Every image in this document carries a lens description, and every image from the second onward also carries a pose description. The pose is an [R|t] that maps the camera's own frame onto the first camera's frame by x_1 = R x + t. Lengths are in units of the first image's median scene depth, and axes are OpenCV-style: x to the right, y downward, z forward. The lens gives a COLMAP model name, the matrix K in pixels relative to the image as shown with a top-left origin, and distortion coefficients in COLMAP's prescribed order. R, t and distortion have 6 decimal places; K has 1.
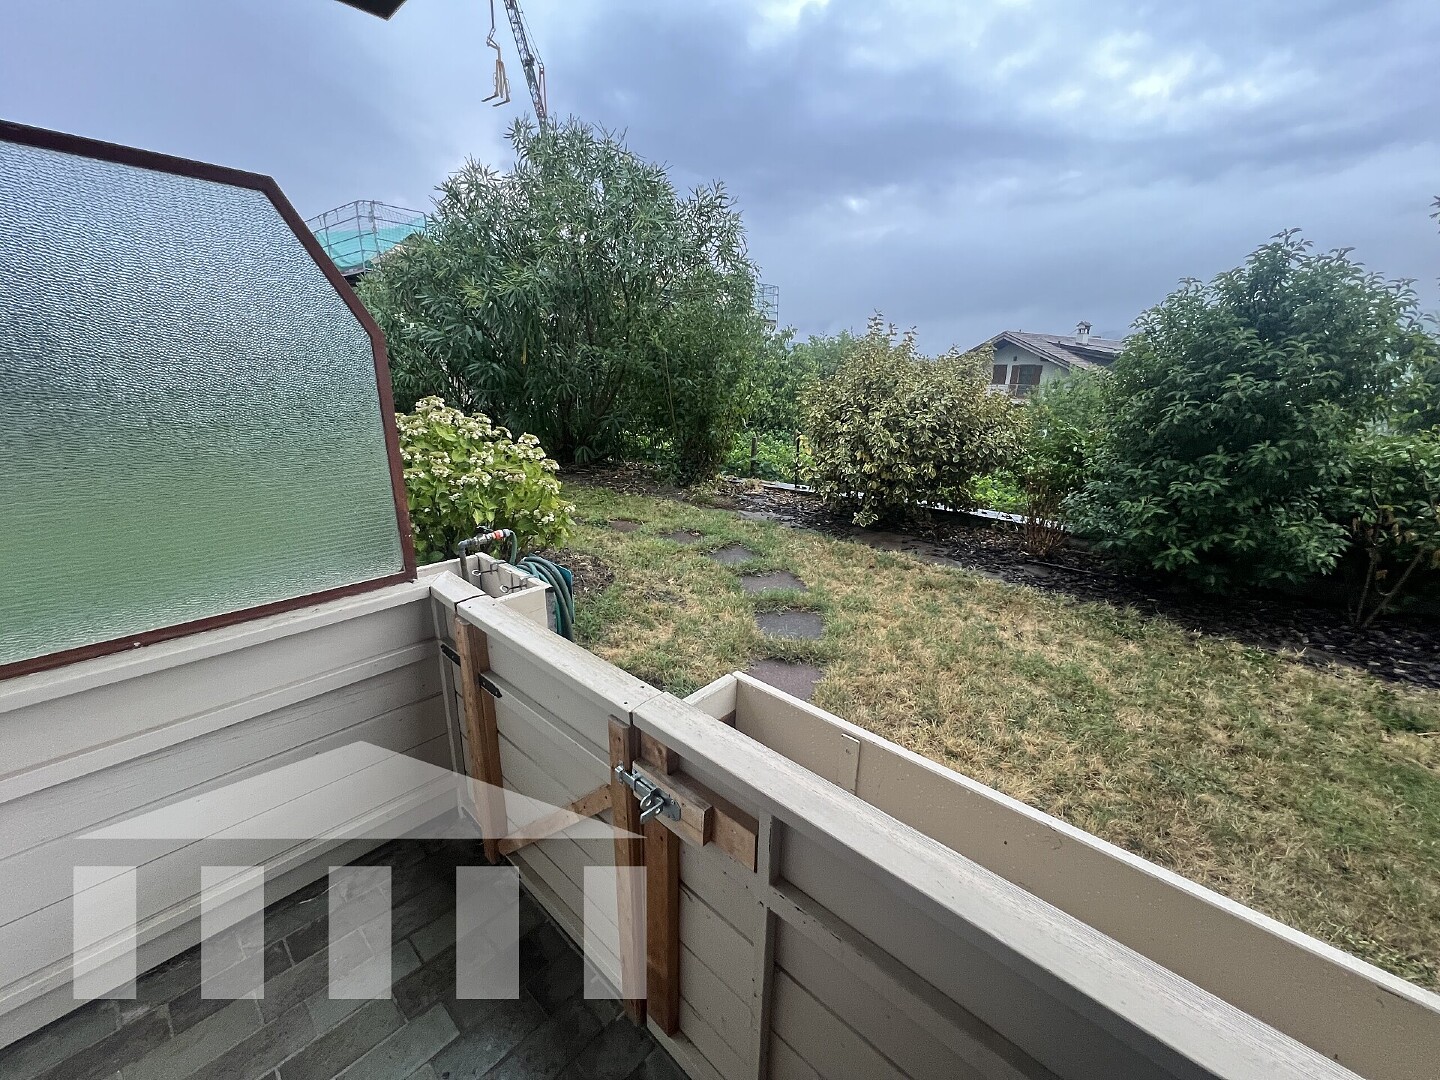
lens RADIAL K [[575.1, 0, 715.6], [0, 575.1, 534.8], [0, 0, 1]] dist [-0.001374, -0.000138]
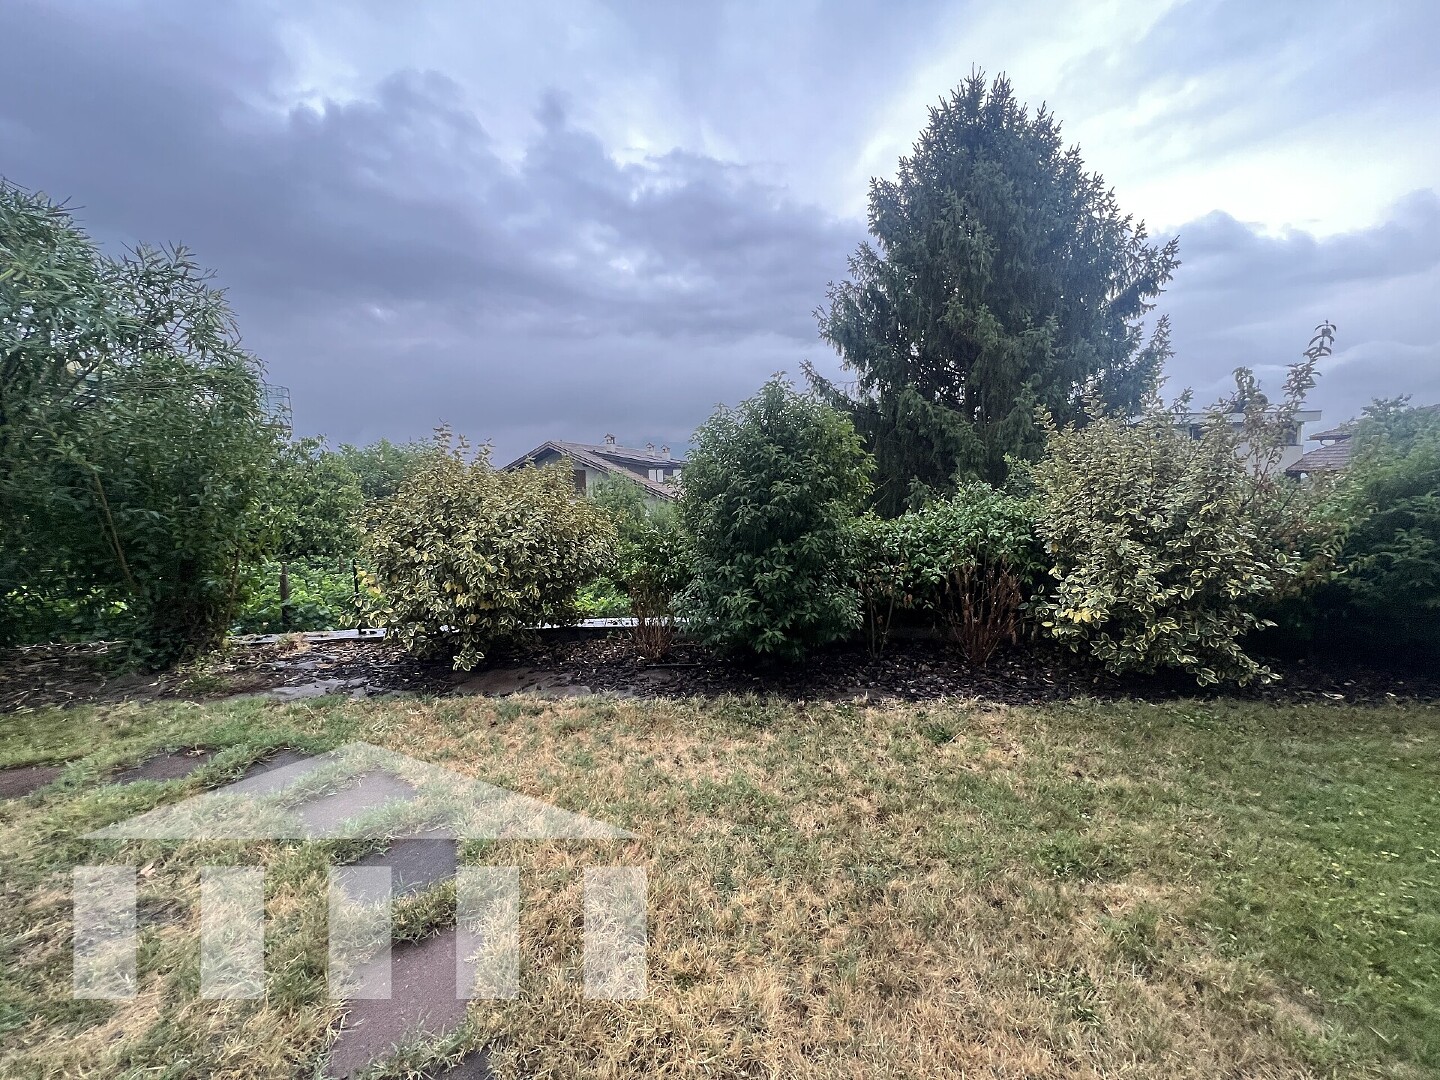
lens RADIAL K [[575.1, 0, 716.2], [0, 575.1, 533.5], [0, 0, 1]] dist [-0.001374, -0.000138]
pose [[0.745691, -0.094928, 0.659495, -0.002225], [0.211873, 0.972206, -0.099626, -0.070776], [-0.631708, 0.214020, 0.745078, 0.180764]]
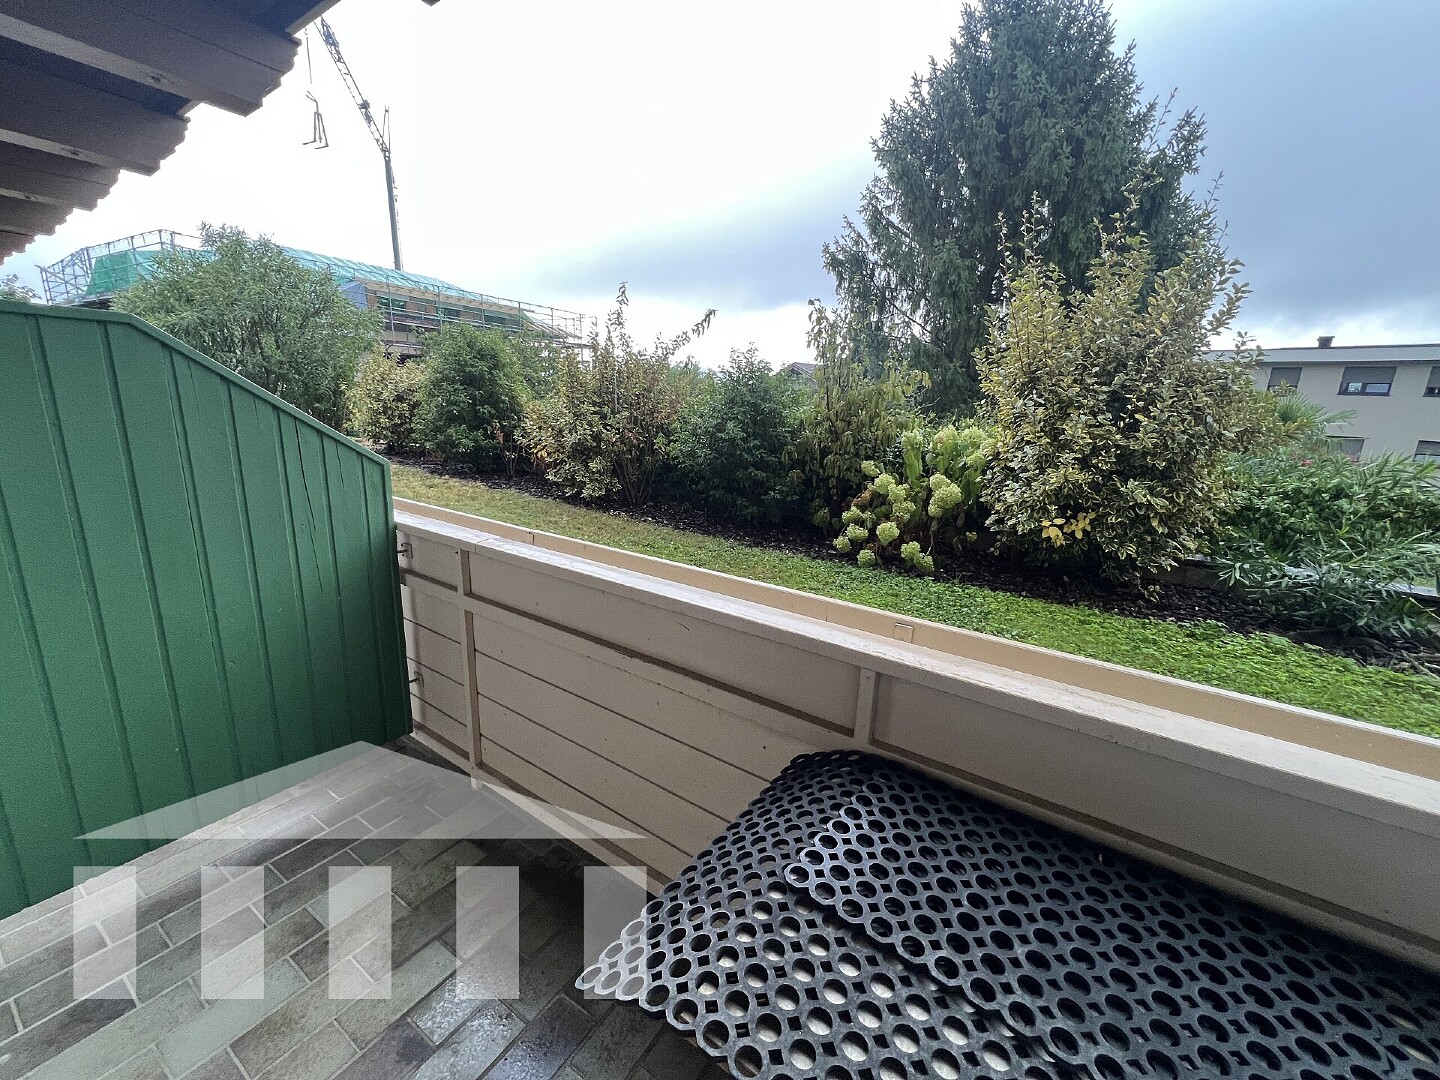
lens RADIAL K [[575.1, 0, 717.0], [0, 575.1, 534.1], [0, 0, 1]] dist [-0.001374, -0.000138]
pose [[0.987783, -0.007672, 0.155644, 1.579963], [0.014811, 0.998888, -0.044757, 0.520661], [-0.155128, 0.046516, 0.986799, -1.552799]]
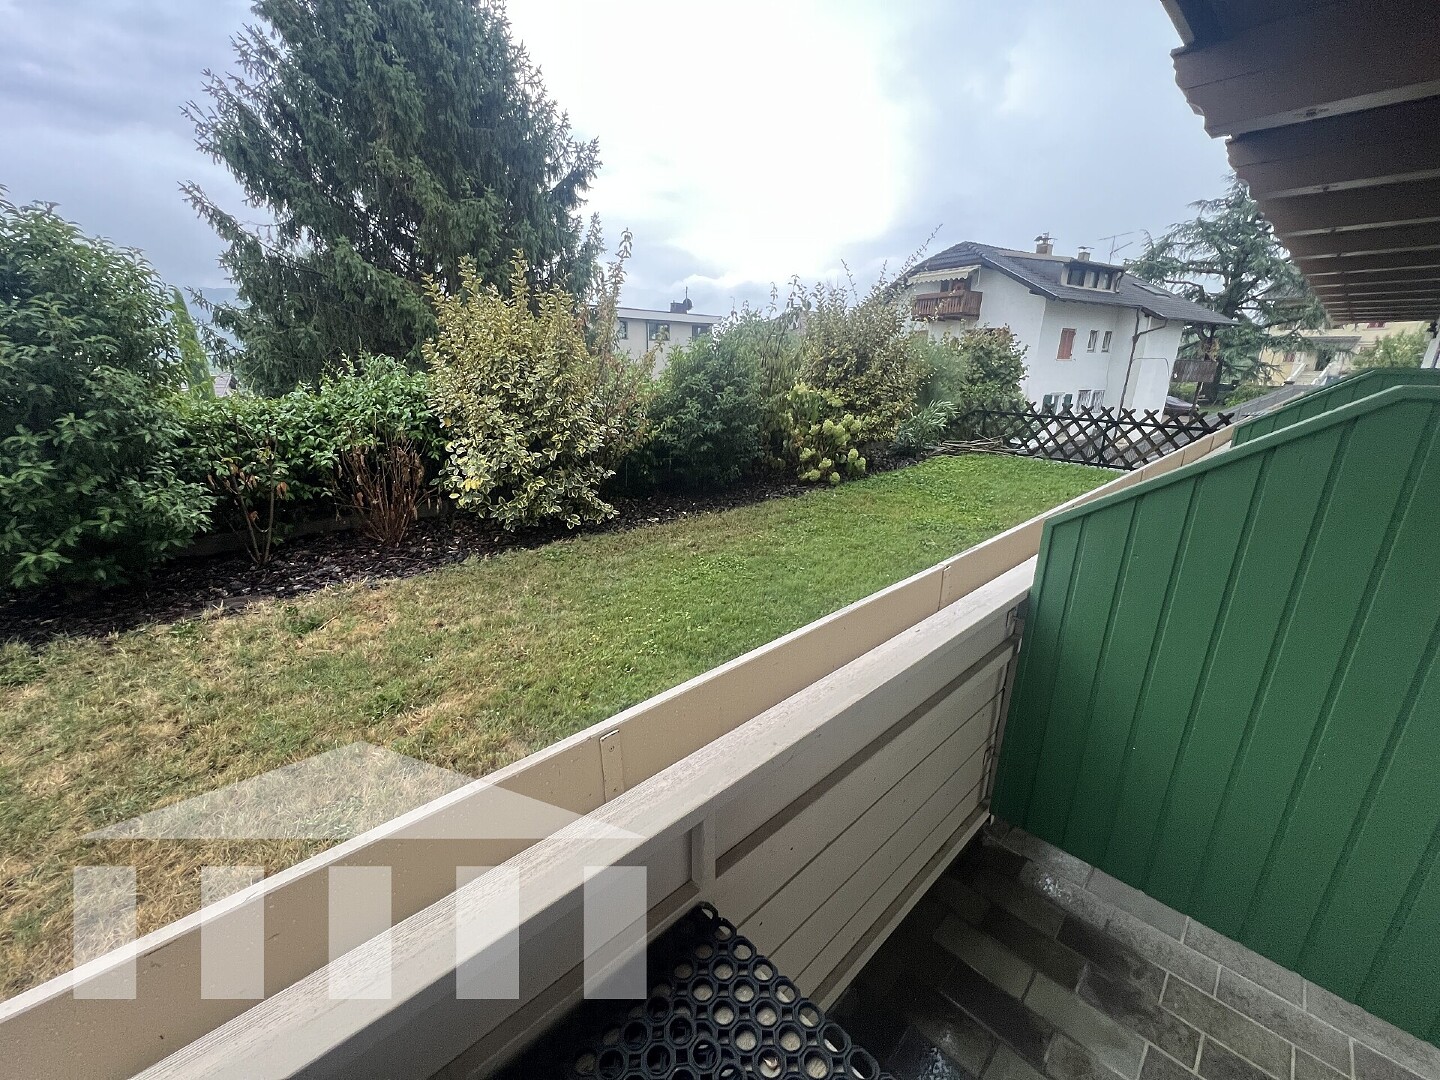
lens RADIAL K [[575.1, 0, 716.2], [0, 575.1, 533.6], [0, 0, 1]] dist [-0.001374, -0.000138]
pose [[0.063573, -0.303619, 0.950670, 0.099428], [0.259154, 0.924941, 0.278071, 0.019967], [-0.963741, 0.228693, 0.137485, -0.048433]]
